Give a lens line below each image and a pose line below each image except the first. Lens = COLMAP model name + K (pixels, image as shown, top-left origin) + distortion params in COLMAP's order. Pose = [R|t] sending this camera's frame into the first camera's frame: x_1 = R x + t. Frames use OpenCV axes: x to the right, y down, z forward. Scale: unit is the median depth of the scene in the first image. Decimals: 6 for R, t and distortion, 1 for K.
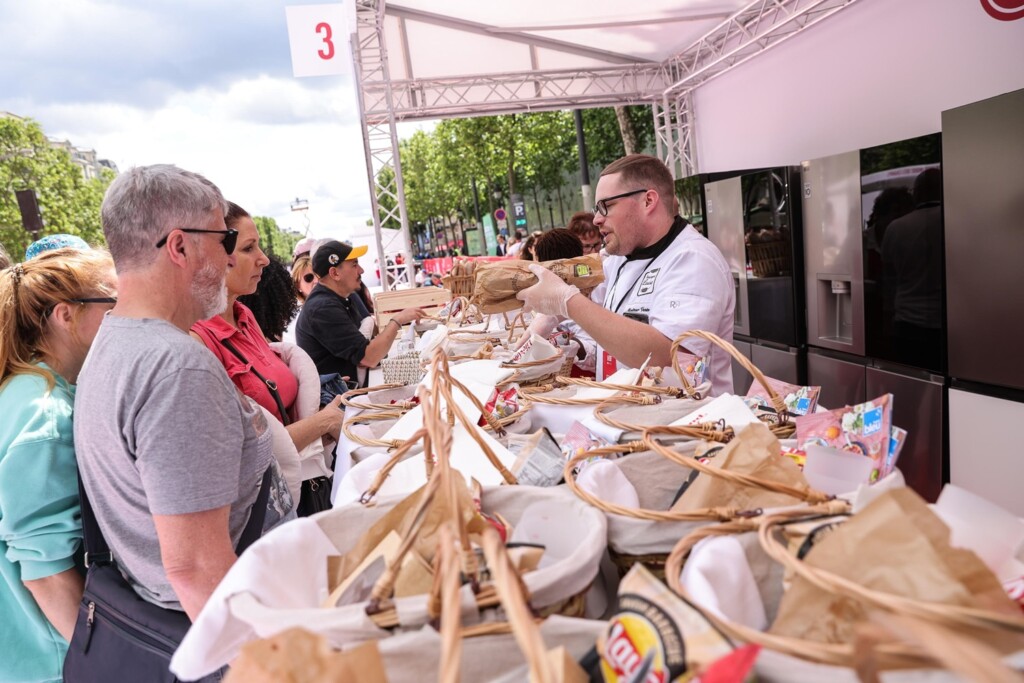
lens RADIAL K [[693.7, 0, 522.0], [0, 693.7, 333.1], [0, 0, 1]] dist [-0.118193, 0.076421]
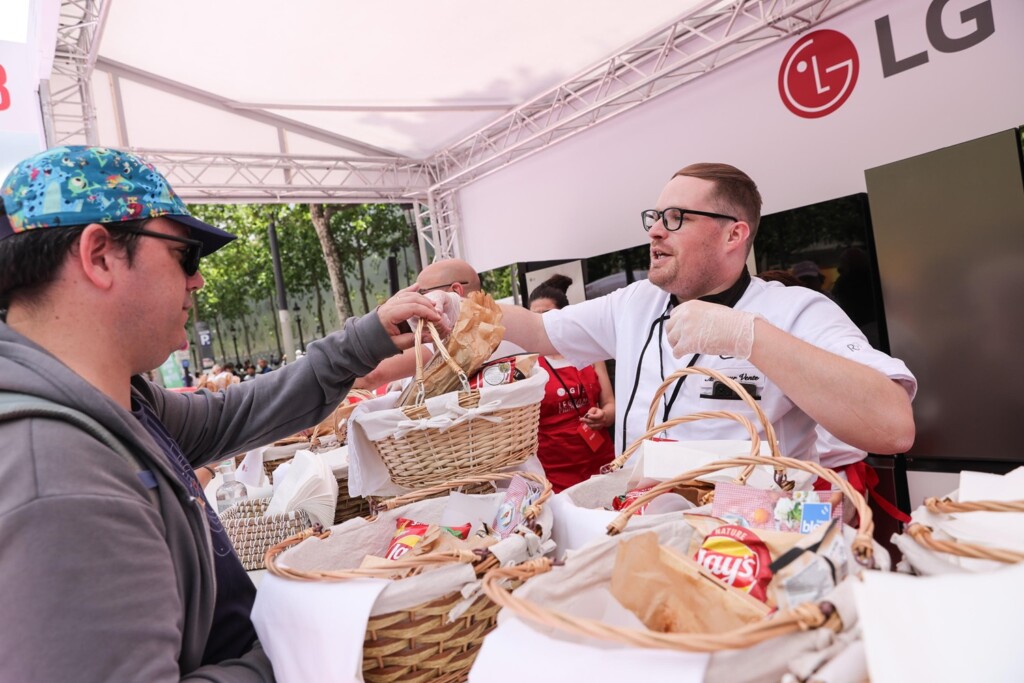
lens RADIAL K [[693.7, 0, 522.0], [0, 693.7, 333.1], [0, 0, 1]] dist [-0.118193, 0.076421]
pose [[0.903362, -0.010144, 0.428759, -0.074993], [0.088947, 0.982415, -0.164161, 0.001081], [-0.419554, 0.186434, 0.888379, 0.146071]]
